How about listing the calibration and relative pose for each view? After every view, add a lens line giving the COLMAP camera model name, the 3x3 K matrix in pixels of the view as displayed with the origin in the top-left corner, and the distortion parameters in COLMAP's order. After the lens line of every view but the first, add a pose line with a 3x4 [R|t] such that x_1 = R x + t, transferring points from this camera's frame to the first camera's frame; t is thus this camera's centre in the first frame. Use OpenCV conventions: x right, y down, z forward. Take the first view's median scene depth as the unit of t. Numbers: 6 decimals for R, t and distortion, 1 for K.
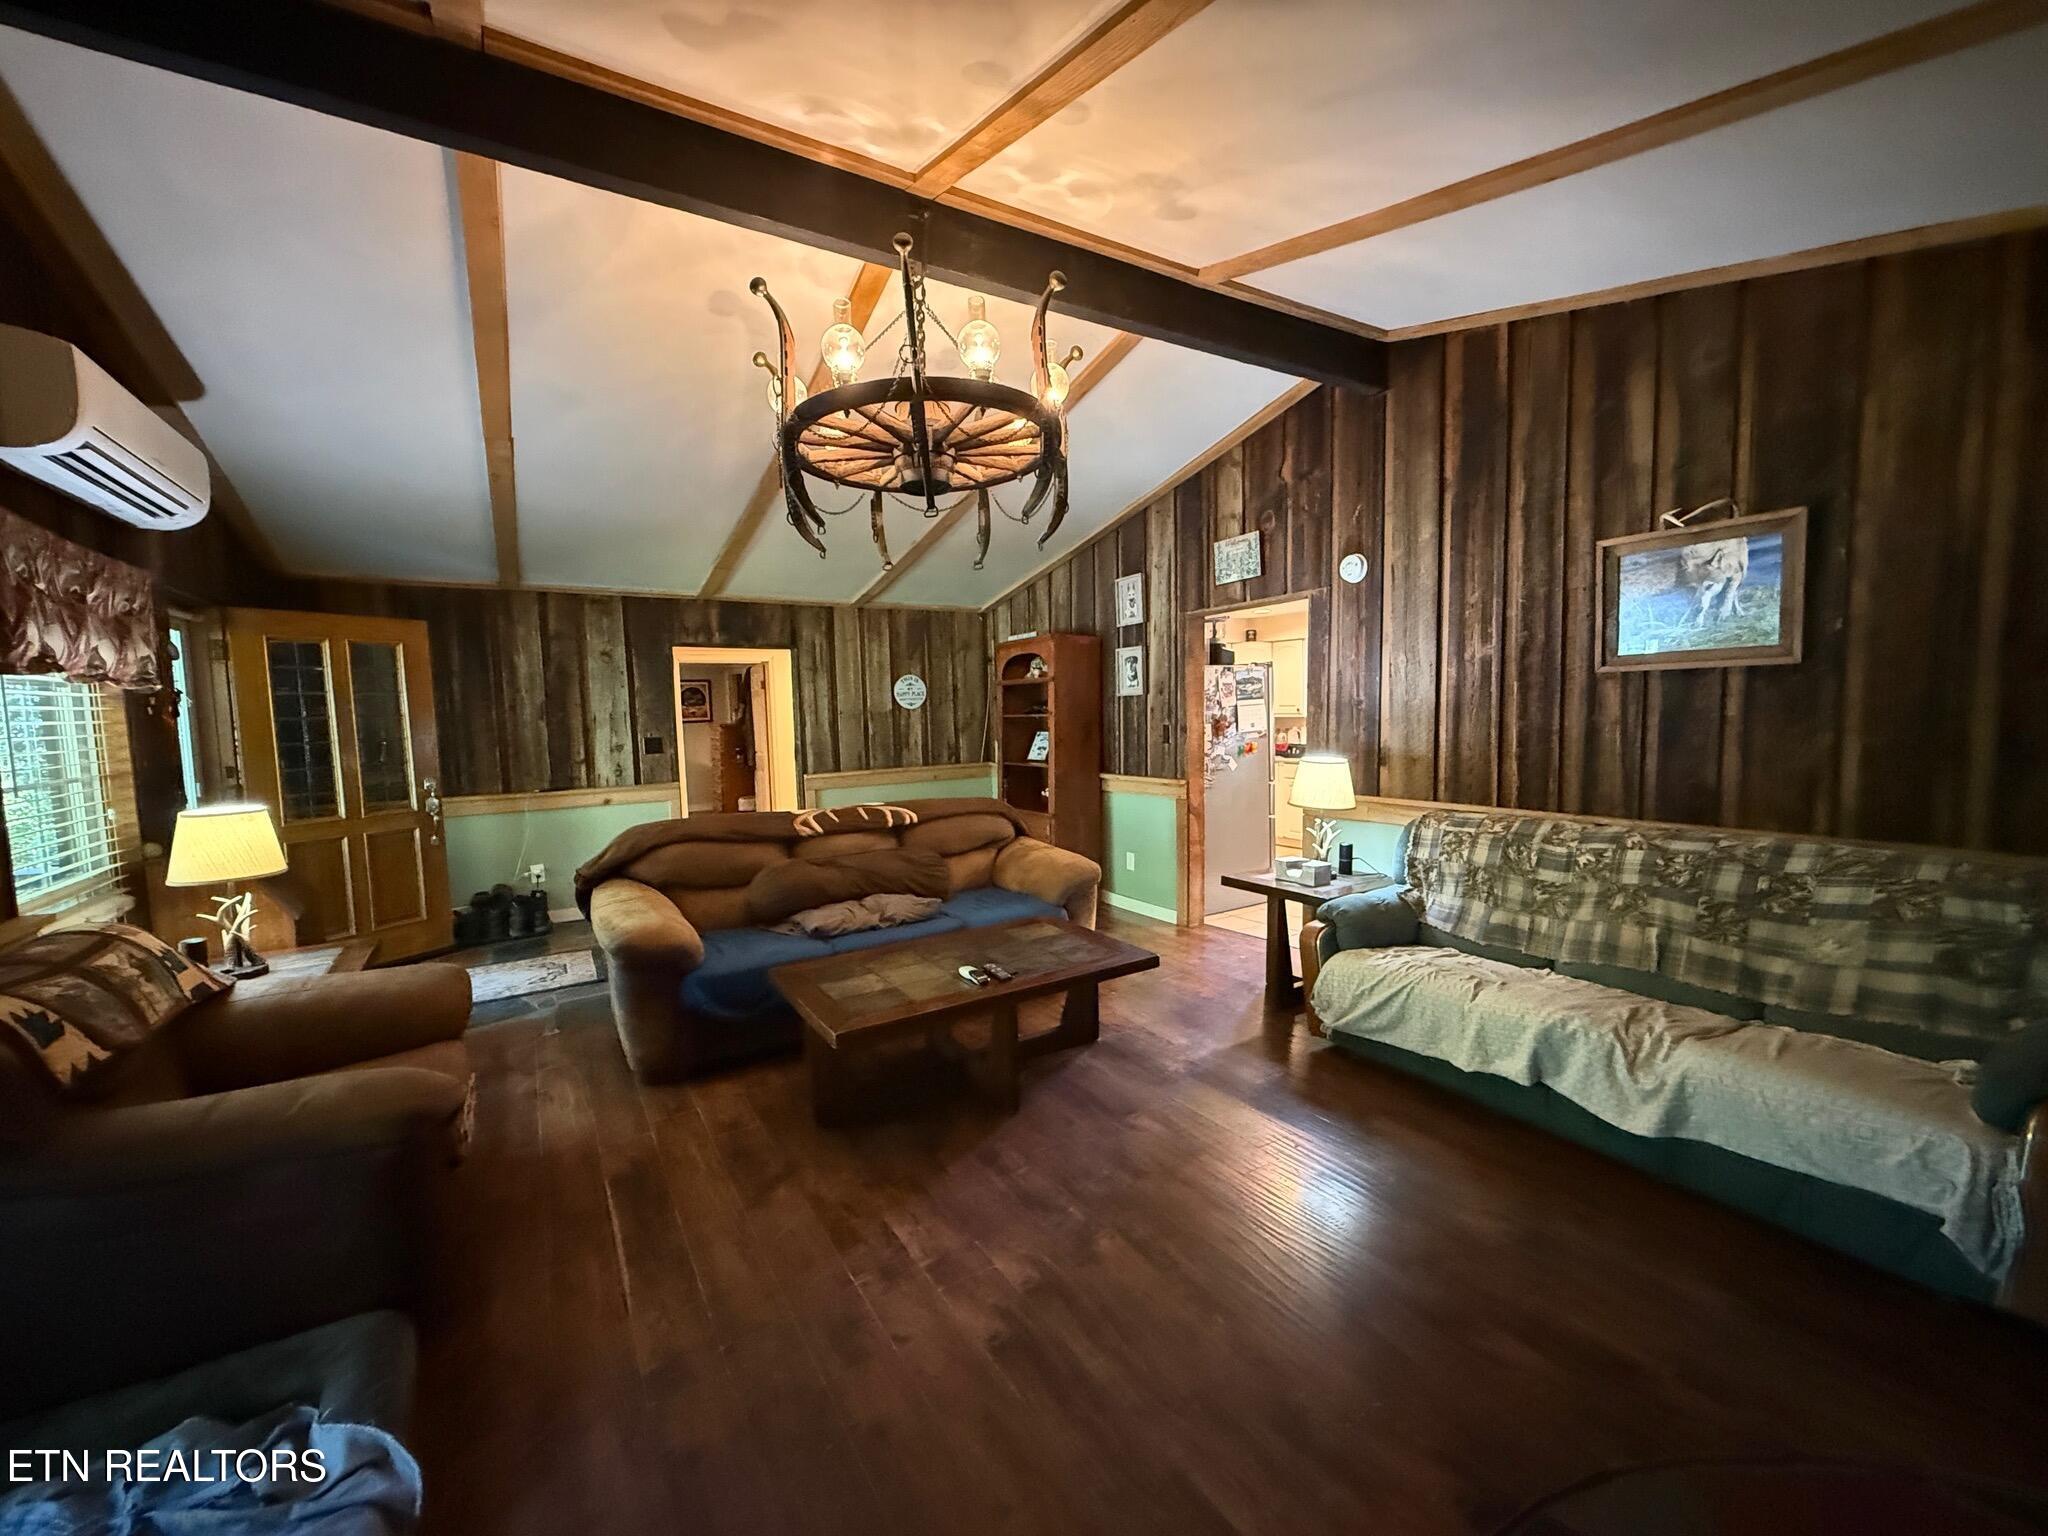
lens RADIAL K [[812.5, 0, 1022.2], [0, 812.5, 770.1], [0, 0, 1]] dist [-0.001606, 0.001312]
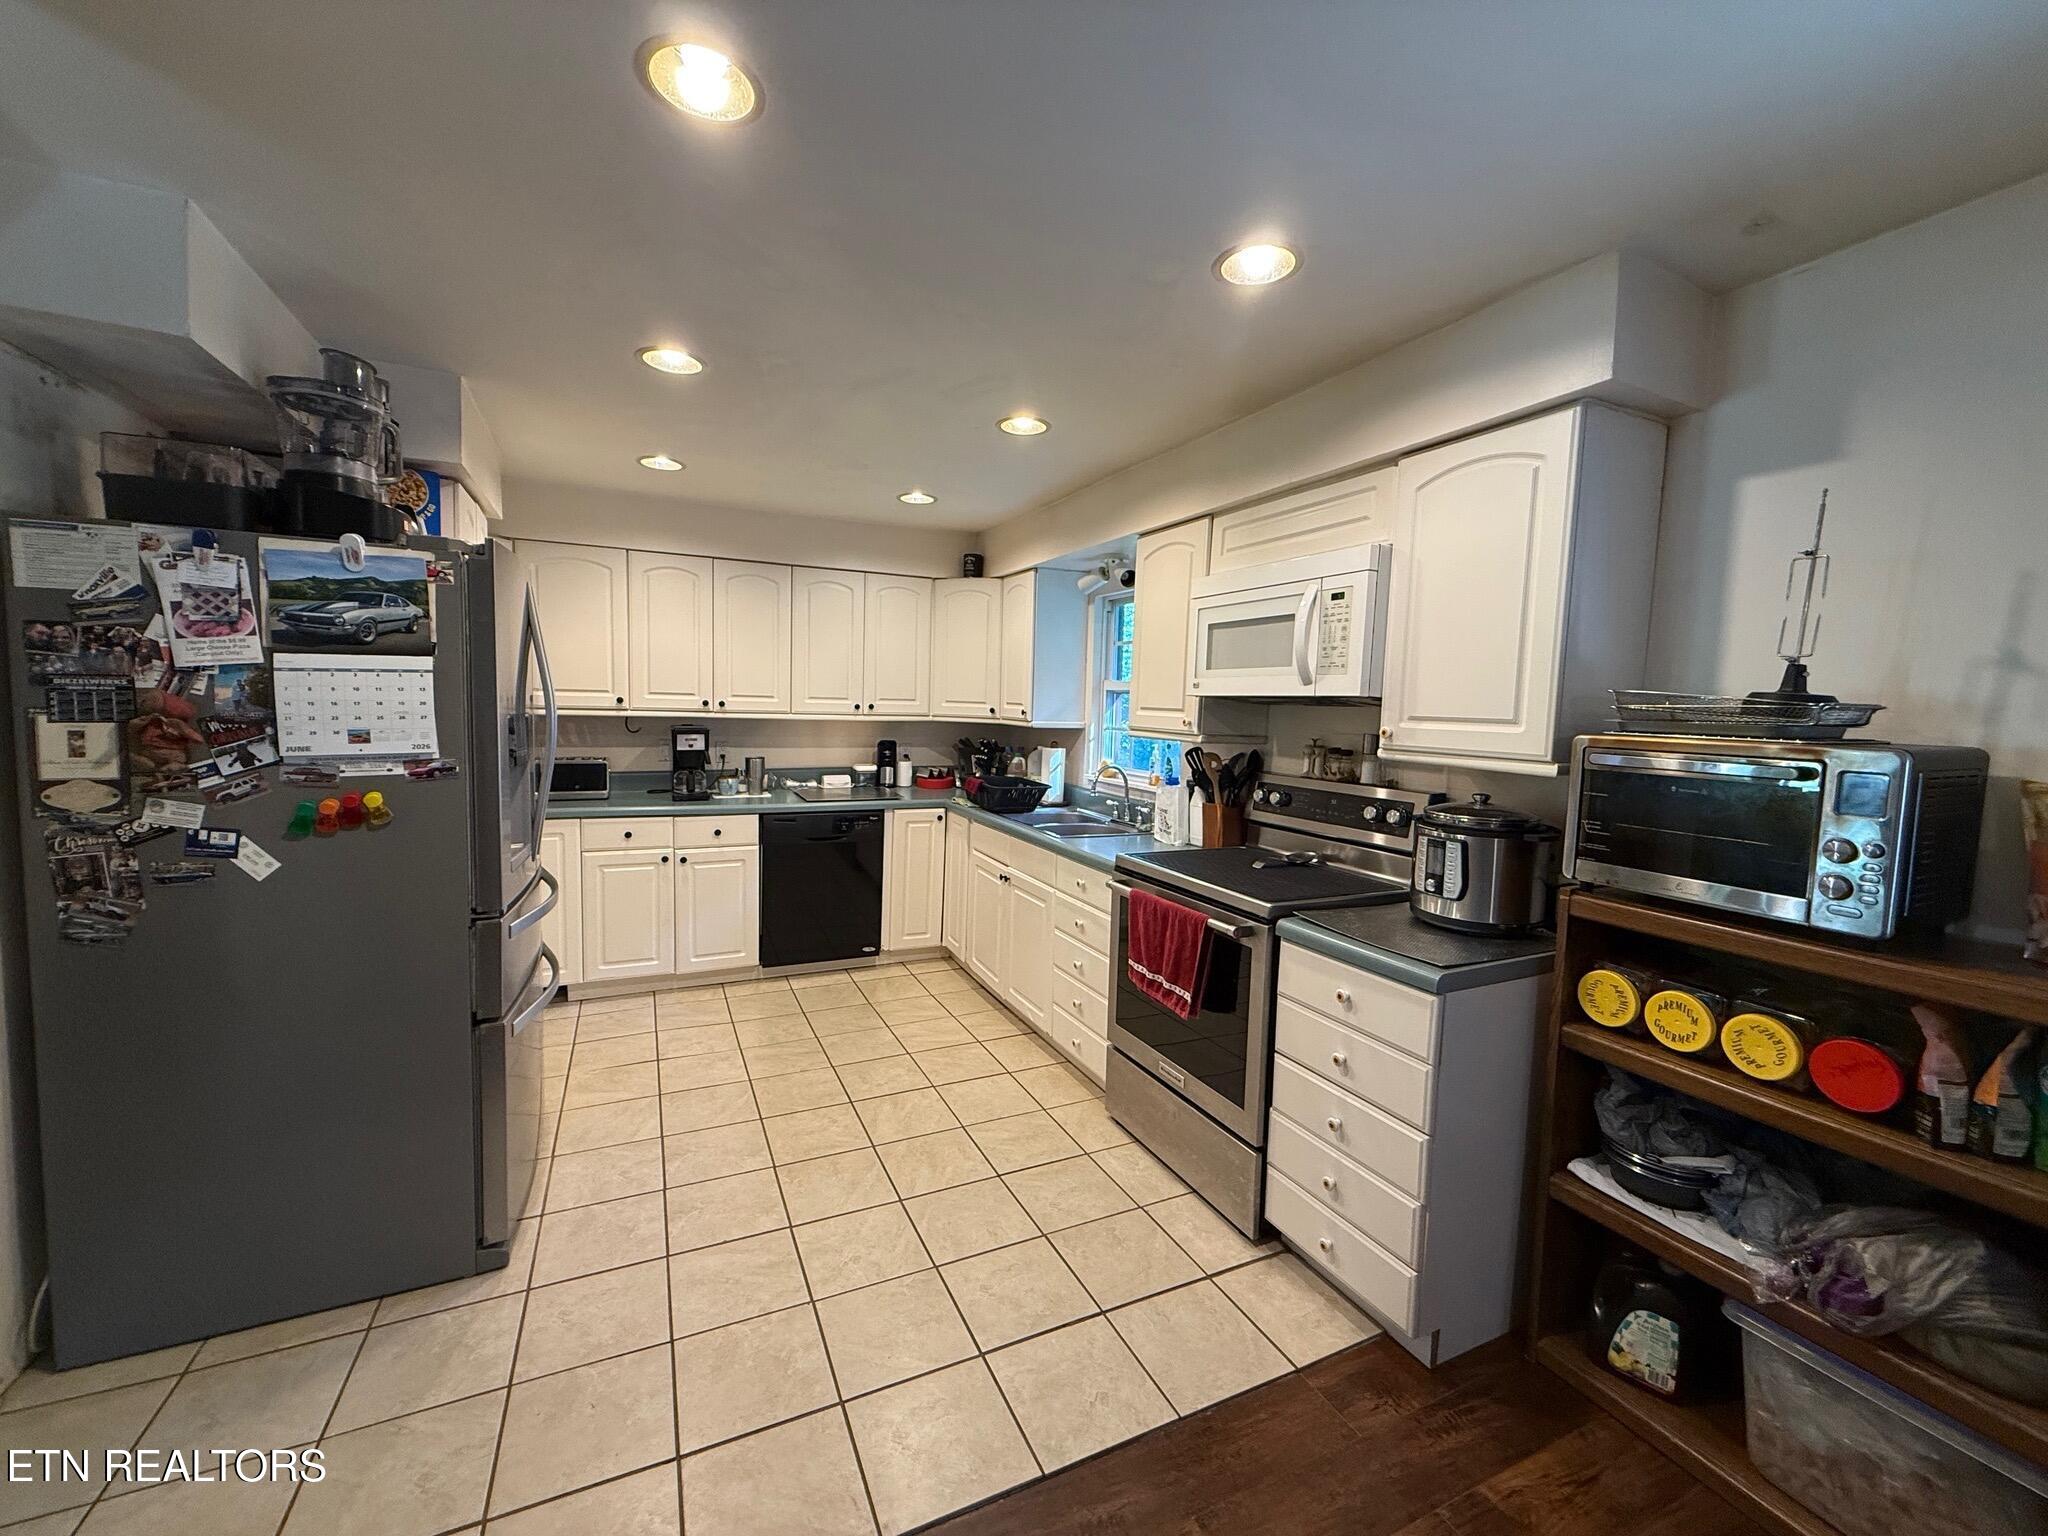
lens RADIAL K [[812.5, 0, 1022.1], [0, 812.5, 775.4], [0, 0, 1]] dist [-0.001606, 0.001312]
pose [[0.991271, 0.070666, -0.111304, 0.995515], [-0.069779, 0.997492, 0.011853, -0.108784], [0.111863, -0.003983, 0.993716, 1.275661]]
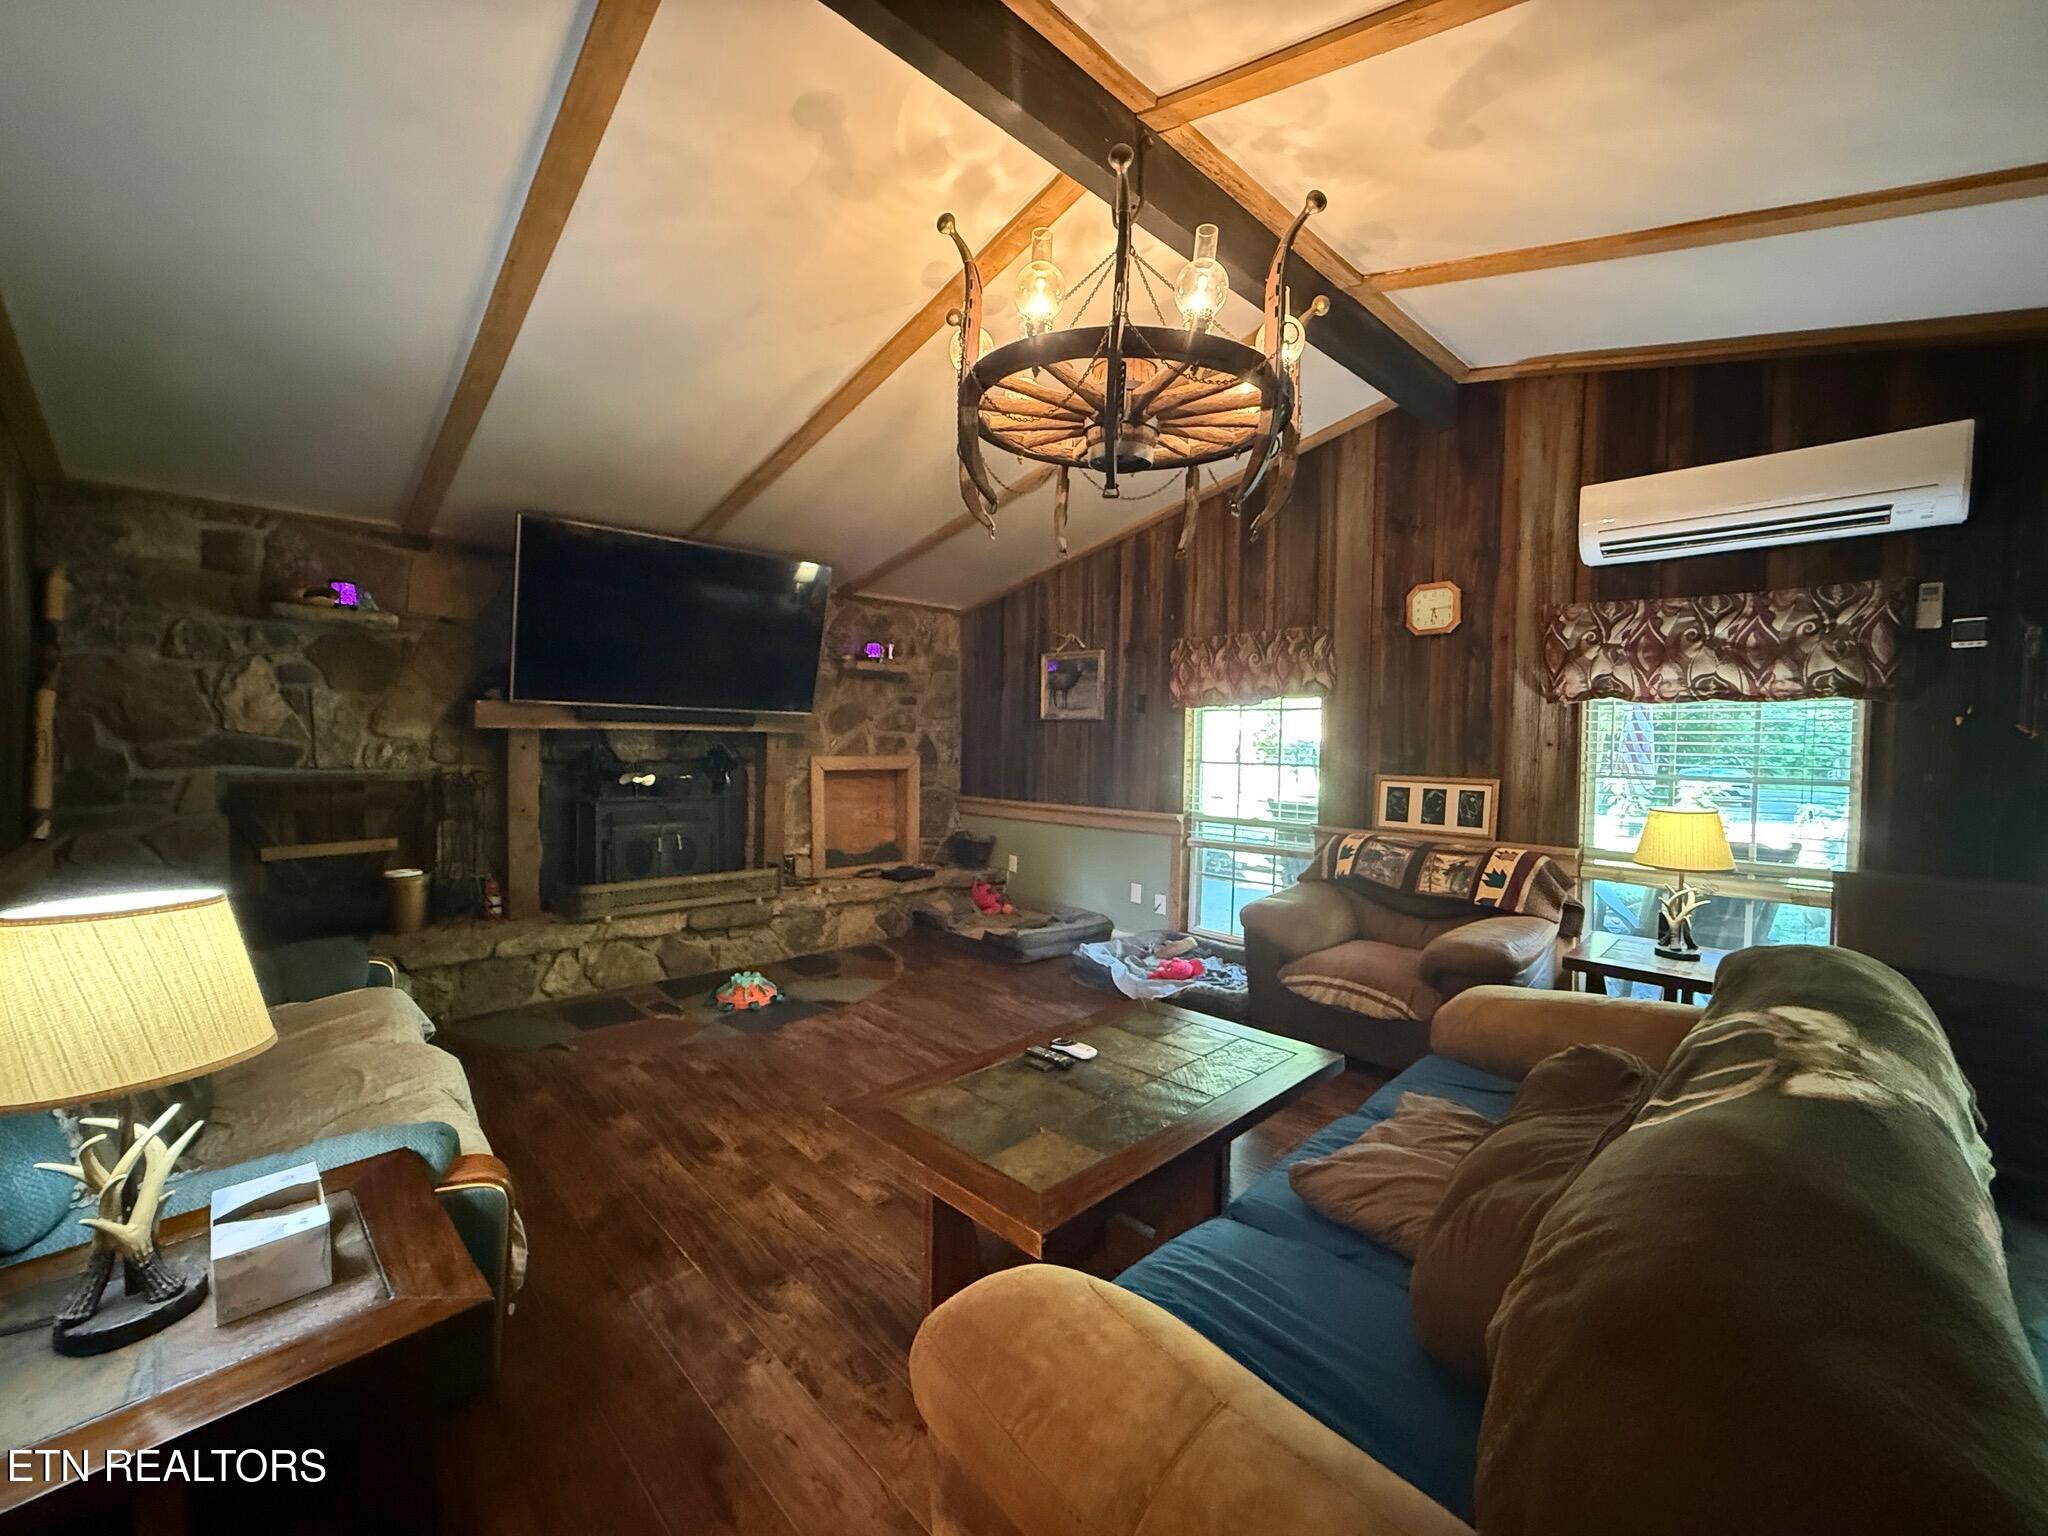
lens RADIAL K [[812.5, 0, 1021.8], [0, 812.5, 765.8], [0, 0, 1]] dist [-0.001606, 0.001312]
pose [[-0.976274, 0.016446, -0.215912, 0.146014], [-0.008996, 0.993170, 0.116327, -0.114142], [0.216351, 0.115509, -0.969459, 1.582030]]
